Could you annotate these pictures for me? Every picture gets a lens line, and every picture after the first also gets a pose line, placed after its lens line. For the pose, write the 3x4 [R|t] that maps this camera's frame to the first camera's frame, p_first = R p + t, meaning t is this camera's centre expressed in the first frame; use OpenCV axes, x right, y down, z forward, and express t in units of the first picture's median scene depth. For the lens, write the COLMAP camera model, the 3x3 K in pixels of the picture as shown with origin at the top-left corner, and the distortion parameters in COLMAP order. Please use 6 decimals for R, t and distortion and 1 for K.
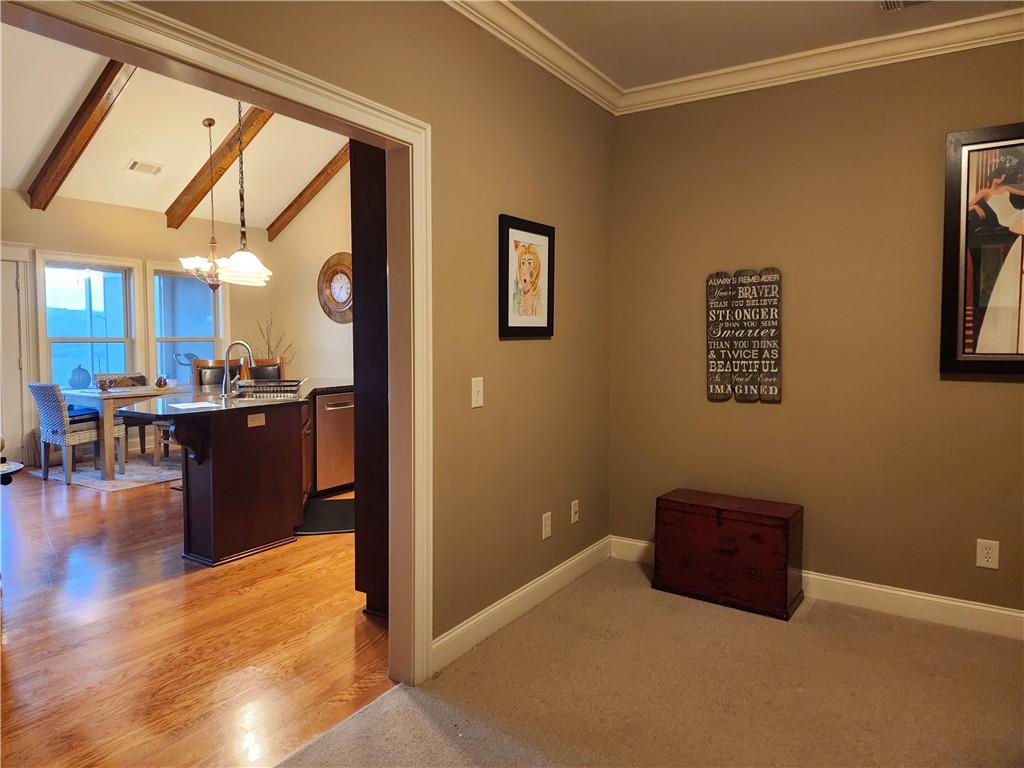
lens RADIAL K [[681.5, 0, 513.7], [0, 681.5, 375.7], [0, 0, 1]] dist [0.064022, -0.048810]
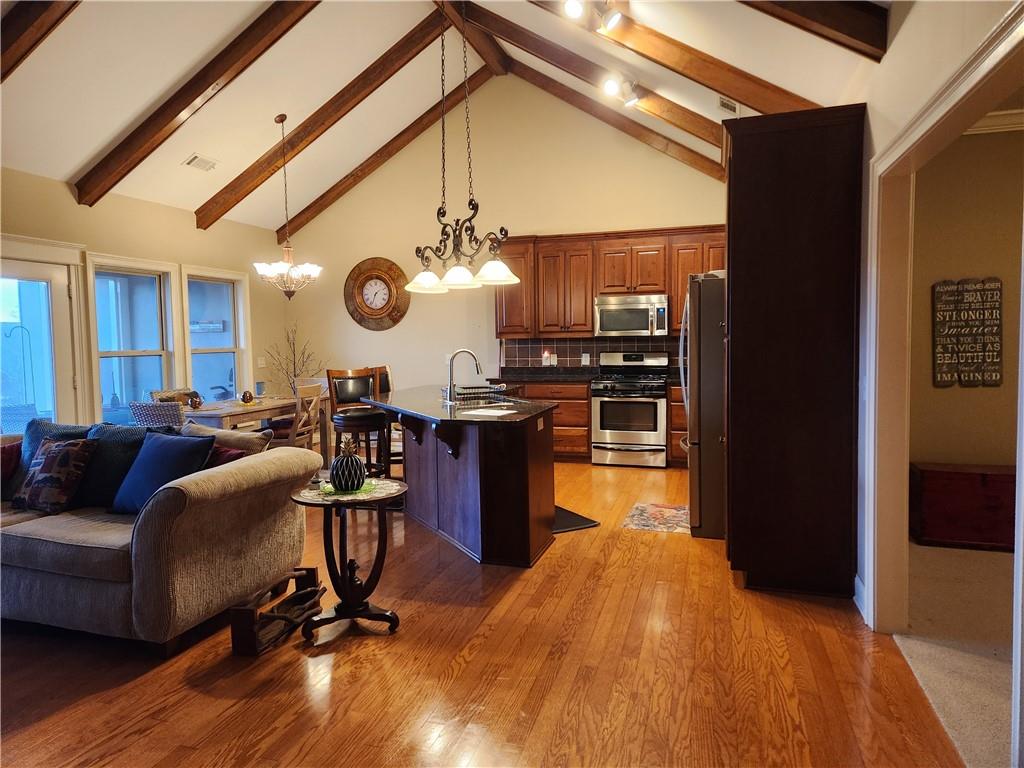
lens RADIAL K [[681.5, 0, 509.2], [0, 681.5, 384.8], [0, 0, 1]] dist [0.064022, -0.048810]
pose [[0.961887, -0.037733, 0.270833, -0.782770], [0.035966, 0.999287, 0.011485, -0.008972], [-0.271073, -0.001306, 0.962558, 0.029924]]
